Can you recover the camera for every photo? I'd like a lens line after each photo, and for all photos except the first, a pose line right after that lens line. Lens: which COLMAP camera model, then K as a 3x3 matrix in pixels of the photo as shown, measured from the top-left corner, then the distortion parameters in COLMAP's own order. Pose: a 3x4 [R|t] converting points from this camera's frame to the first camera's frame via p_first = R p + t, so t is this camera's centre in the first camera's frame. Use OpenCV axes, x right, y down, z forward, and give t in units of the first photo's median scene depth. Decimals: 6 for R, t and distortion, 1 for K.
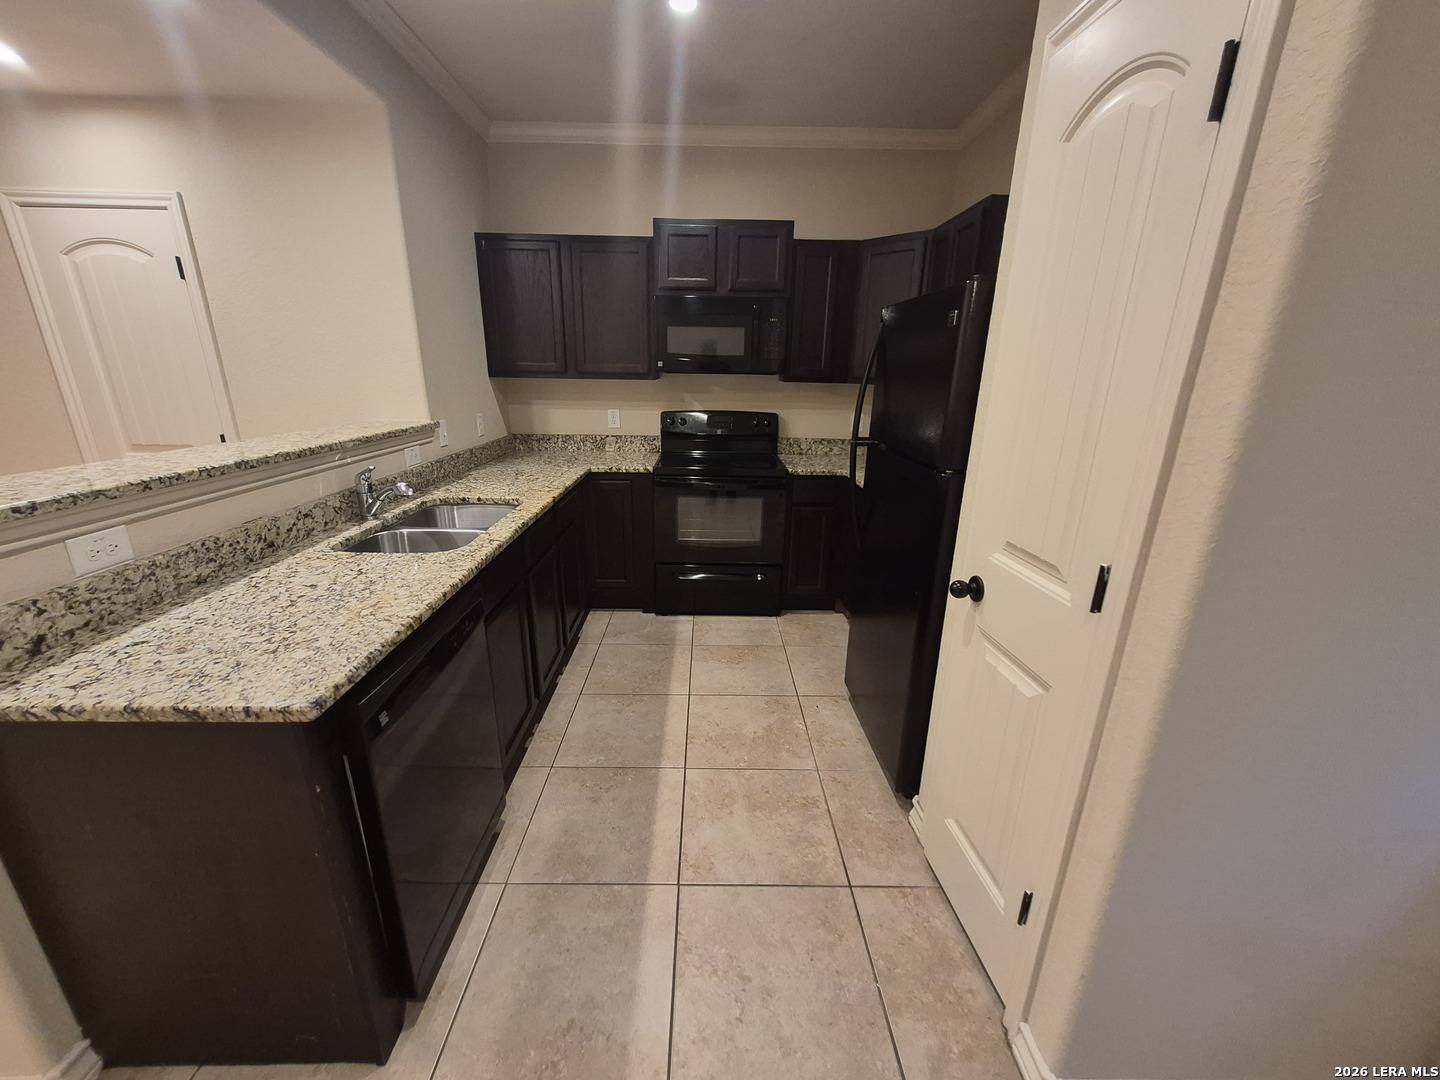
lens RADIAL K [[564.5, 0, 708.8], [0, 564.5, 546.9], [0, 0, 1]] dist [0.007212, -0.000873]
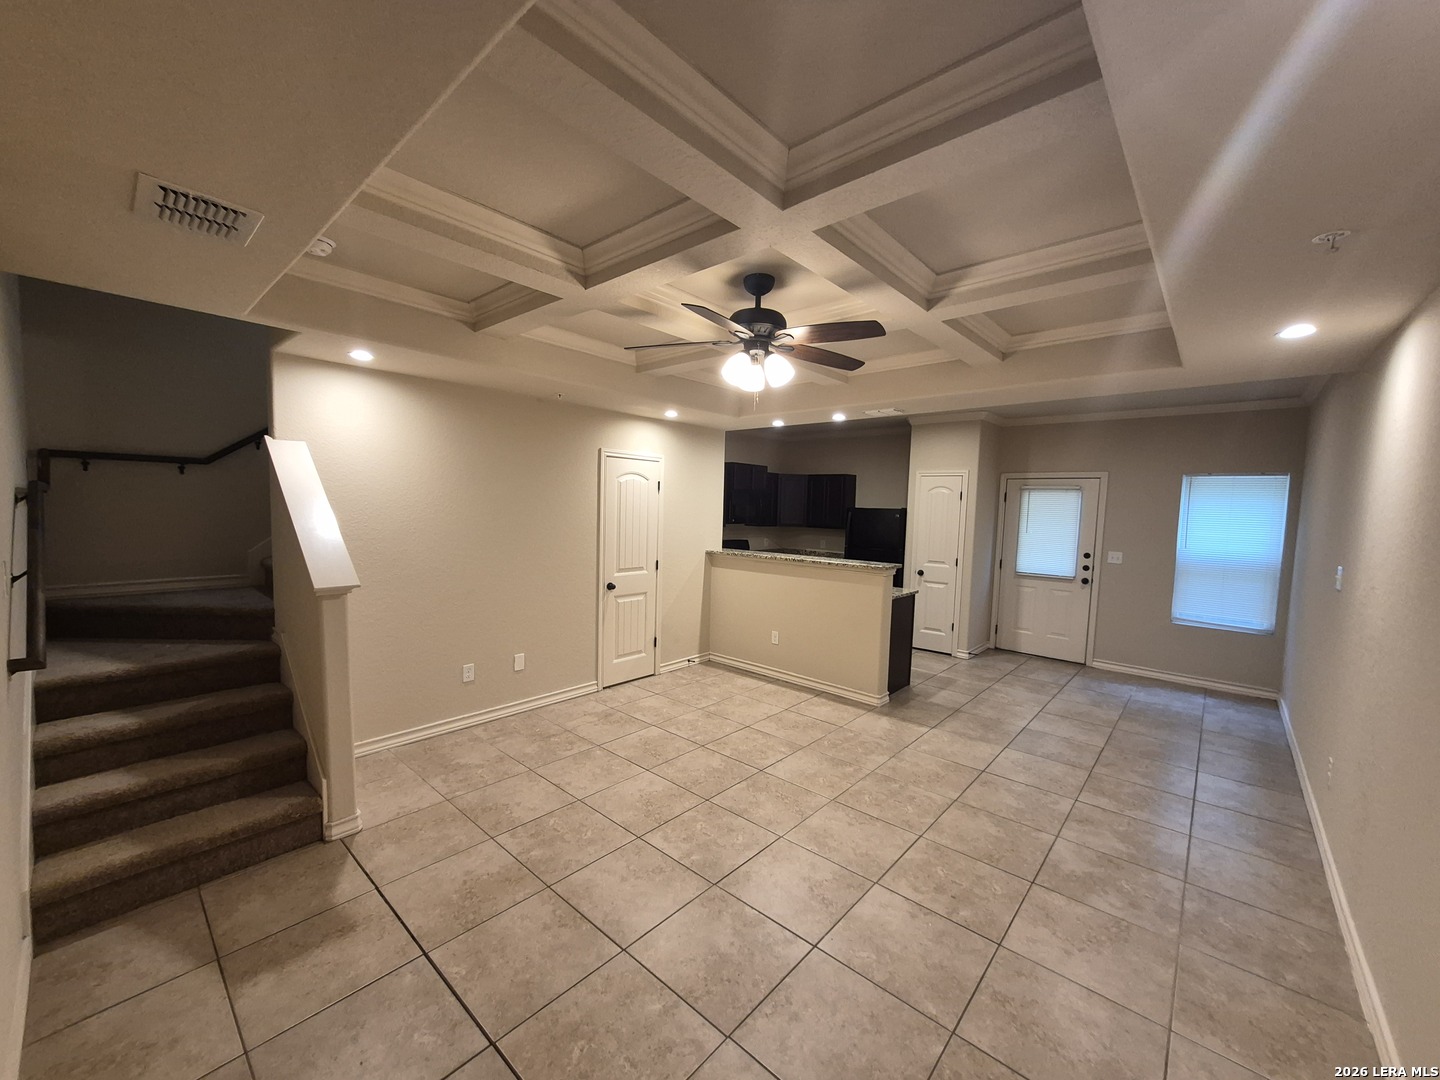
lens RADIAL K [[564.5, 0, 708.8], [0, 564.5, 546.9], [0, 0, 1]] dist [0.007212, -0.000873]
pose [[0.674227, -0.049708, 0.736849, -2.600307], [0.207073, 0.970434, -0.124008, 0.053131], [-0.708899, 0.236191, 0.664587, -0.573663]]
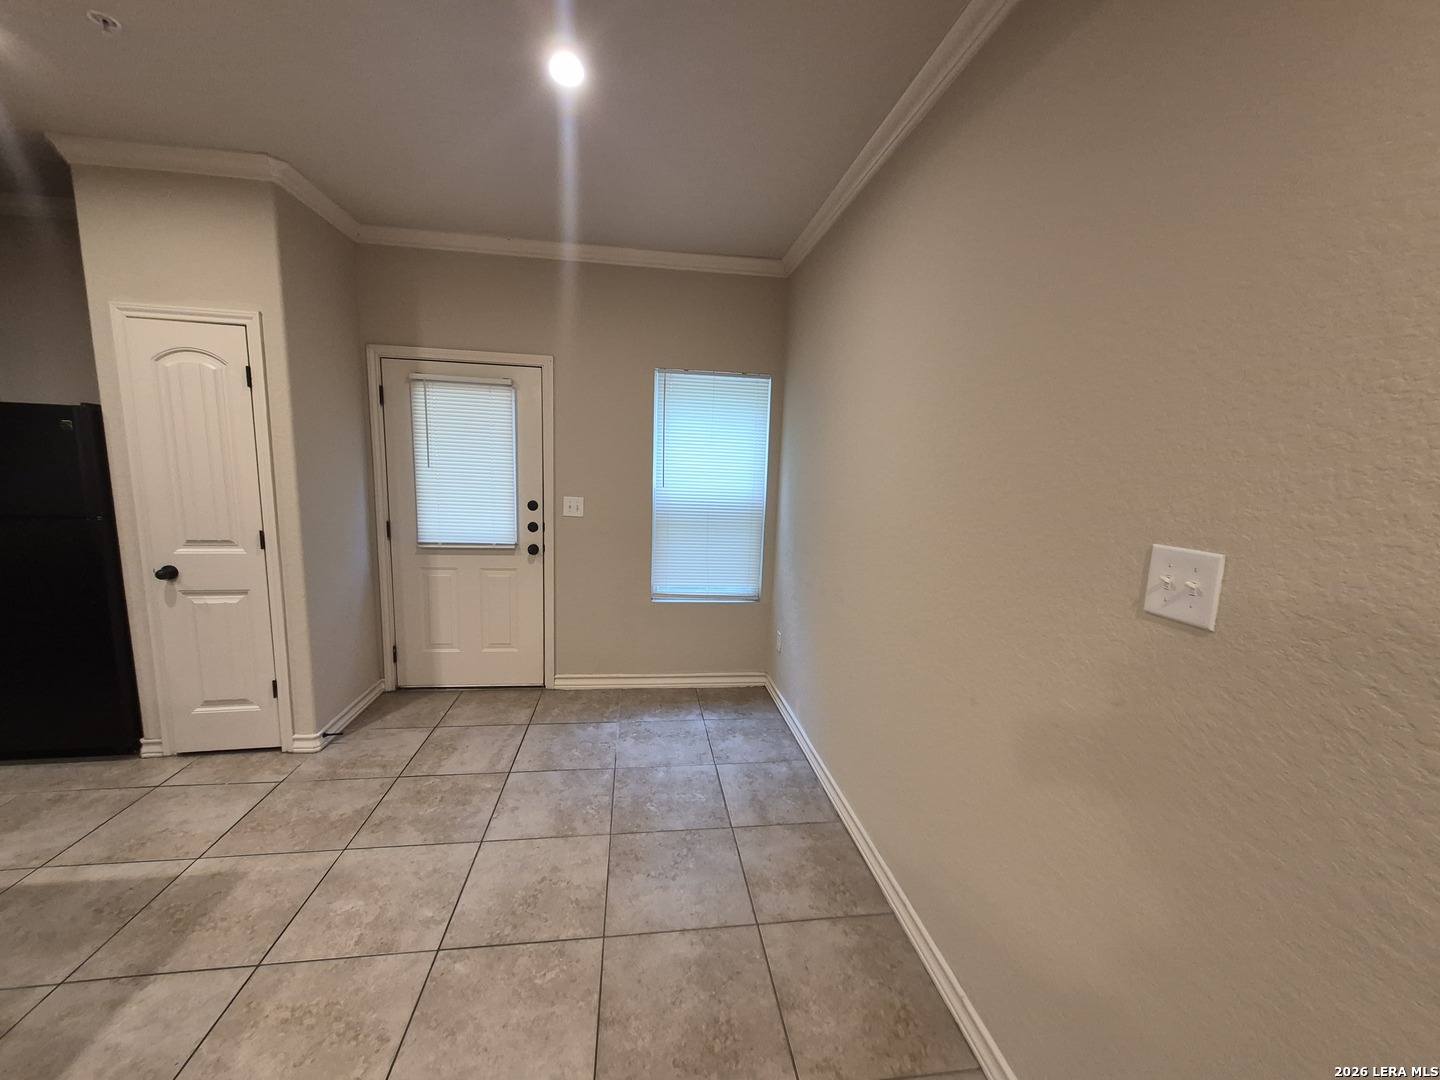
lens RADIAL K [[564.5, 0, 708.8], [0, 564.5, 546.9], [0, 0, 1]] dist [0.007212, -0.000873]
pose [[-0.125693, -0.169343, 0.977509, -0.971553], [0.266374, 0.943380, 0.197682, 0.061820], [-0.955639, 0.285230, -0.073467, -0.360092]]
